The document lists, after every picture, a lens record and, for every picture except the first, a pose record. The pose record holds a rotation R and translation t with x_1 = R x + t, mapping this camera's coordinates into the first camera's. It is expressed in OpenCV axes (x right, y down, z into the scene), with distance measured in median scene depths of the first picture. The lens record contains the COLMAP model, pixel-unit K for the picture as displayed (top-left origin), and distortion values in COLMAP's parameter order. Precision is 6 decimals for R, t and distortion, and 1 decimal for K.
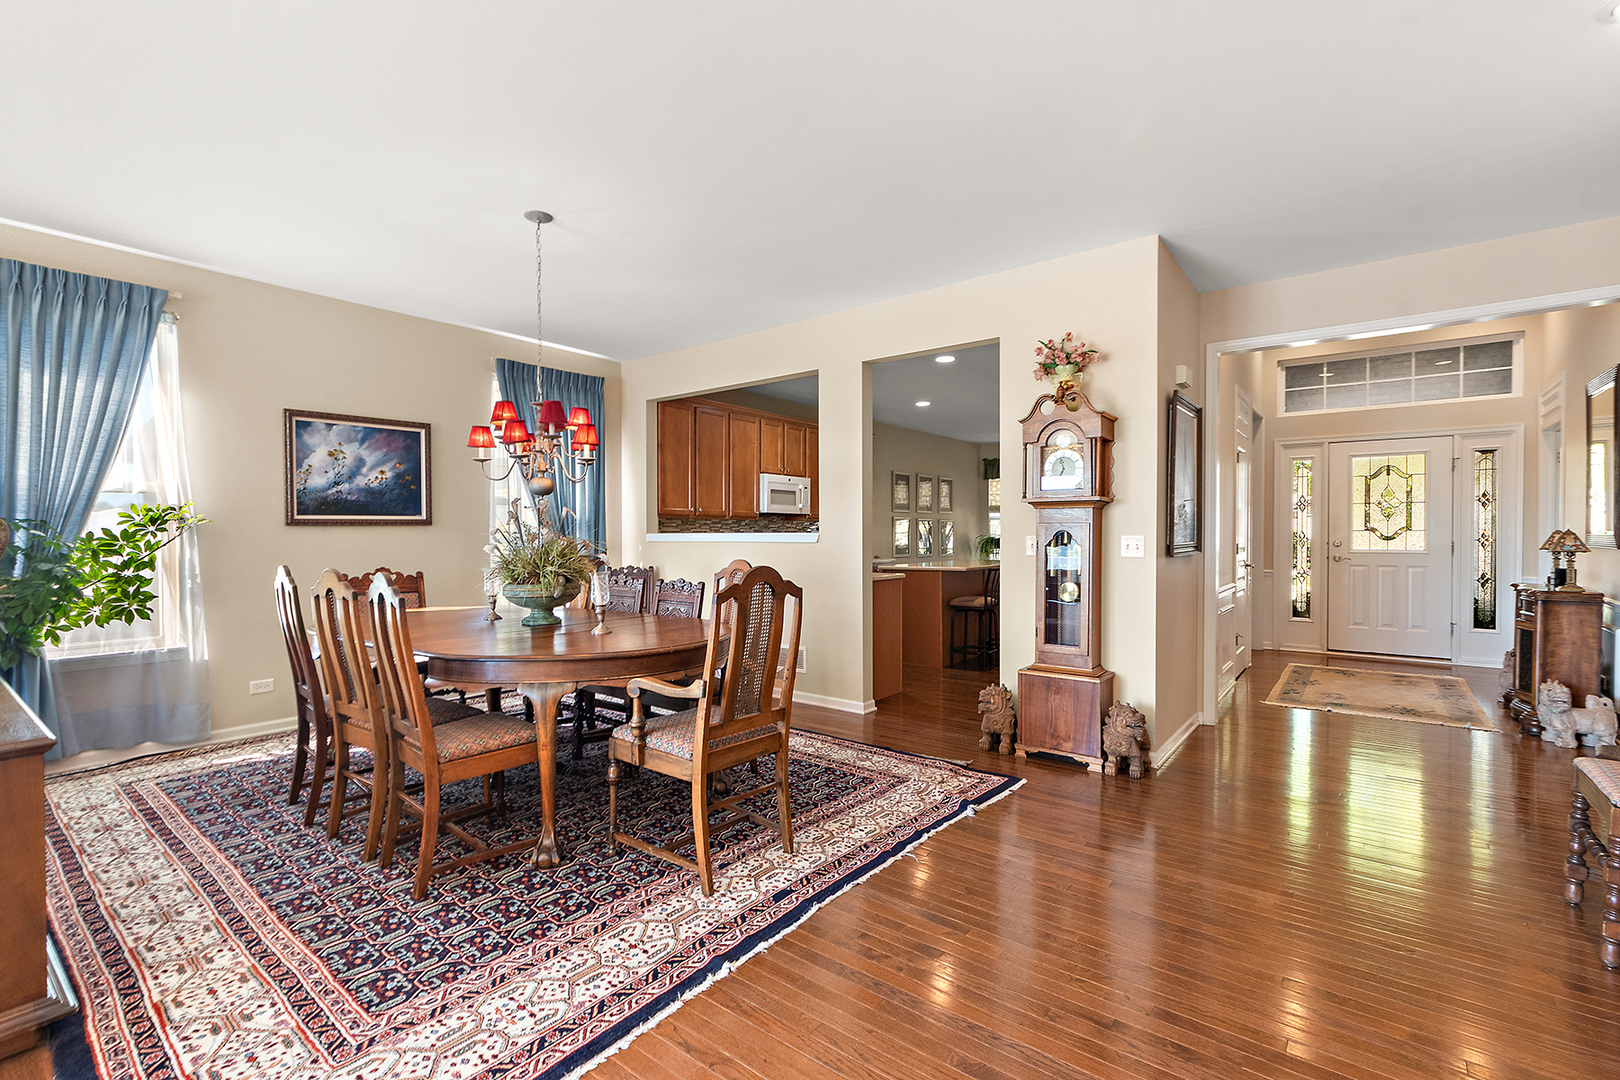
lens RADIAL K [[727.6, 0, 804.7], [0, 727.6, 543.9], [0, 0, 1]] dist [0.001011, -0.000283]
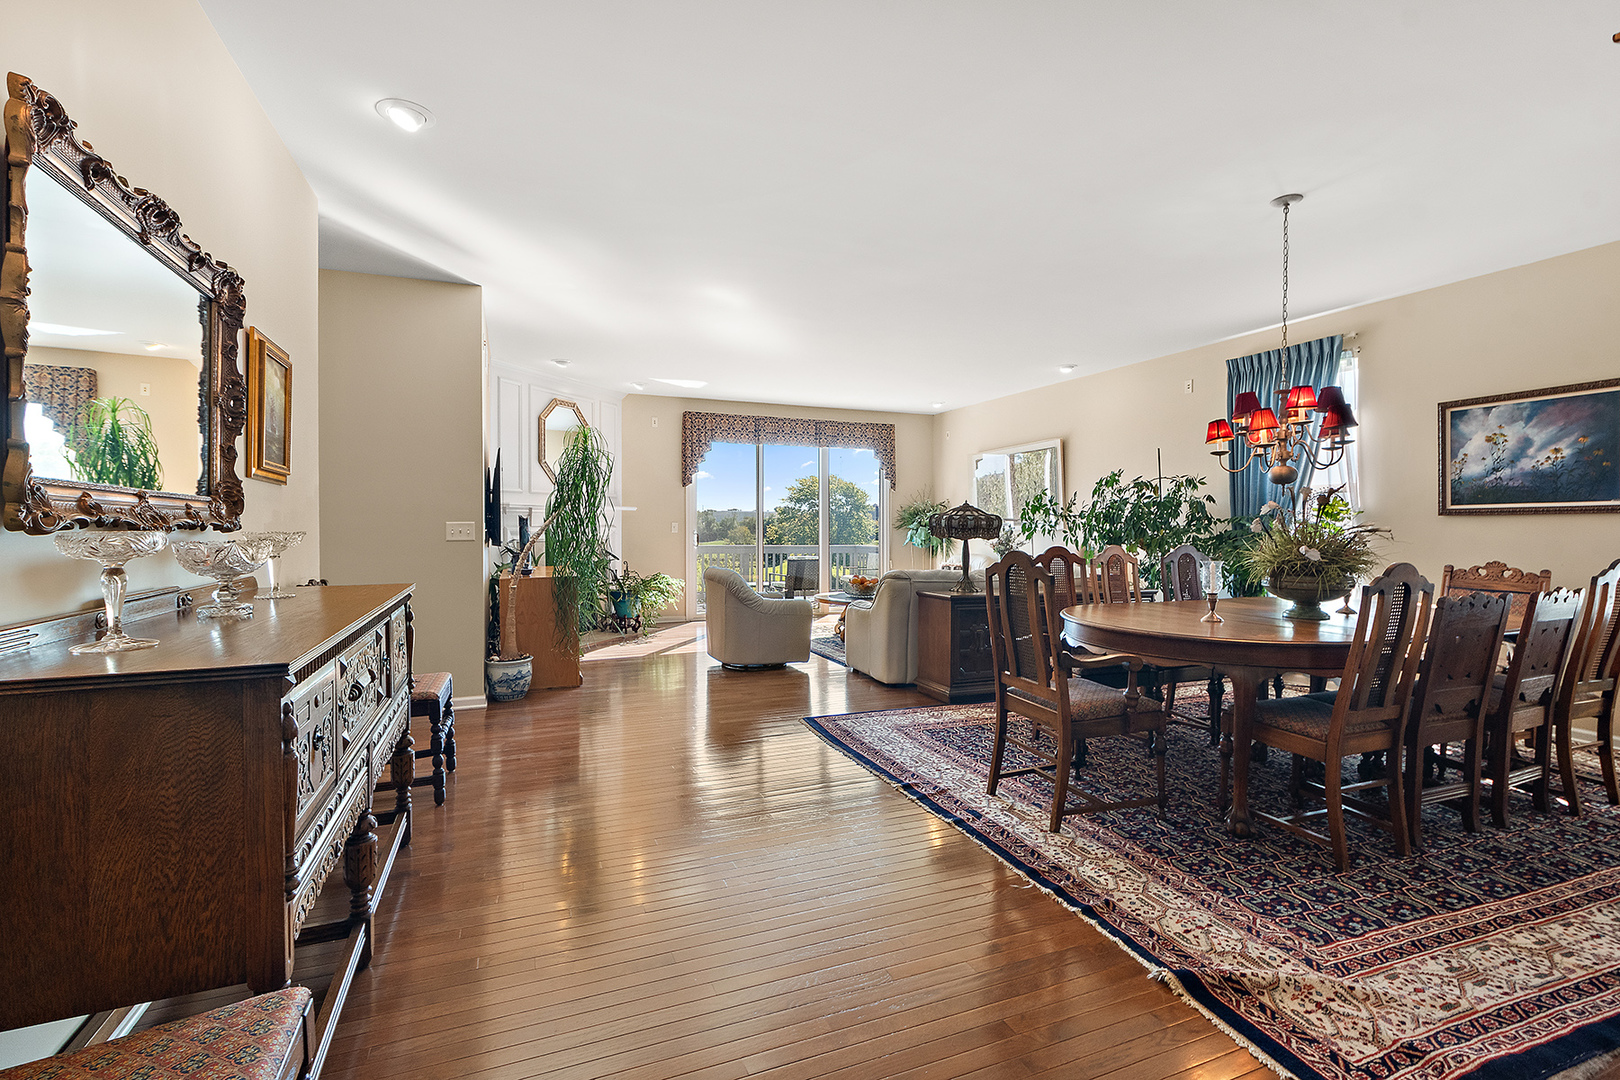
lens RADIAL K [[727.6, 0, 803.4], [0, 727.6, 527.4], [0, 0, 1]] dist [0.001011, -0.000283]
pose [[-0.495436, 0.009817, -0.868589, 1.431302], [-0.012584, 0.999750, 0.018477, -0.034640], [0.868553, 0.020084, -0.495189, 1.620394]]
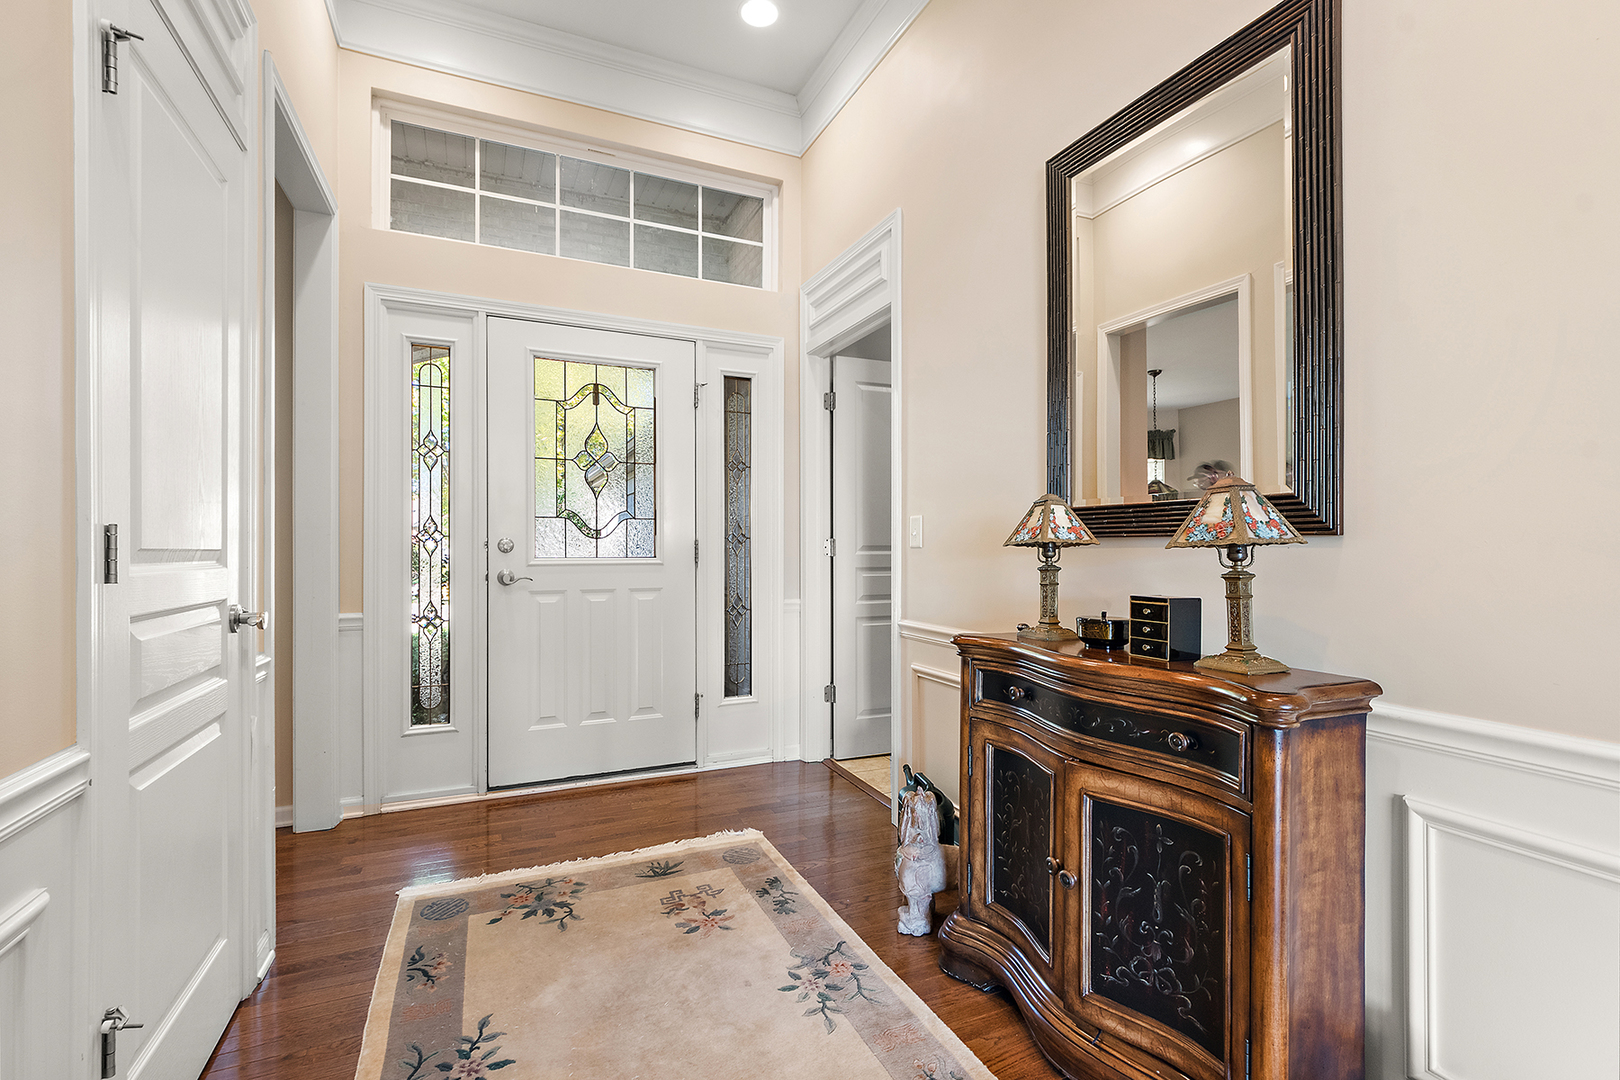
lens RADIAL K [[727.6, 0, 813.2], [0, 727.6, 547.6], [0, 0, 1]] dist [0.001011, -0.000283]
pose [[0.466578, 0.001101, 0.884479, 0.359434], [0.013693, 0.999870, -0.008468, 0.006015], [-0.884374, 0.016062, 0.466503, 0.528779]]
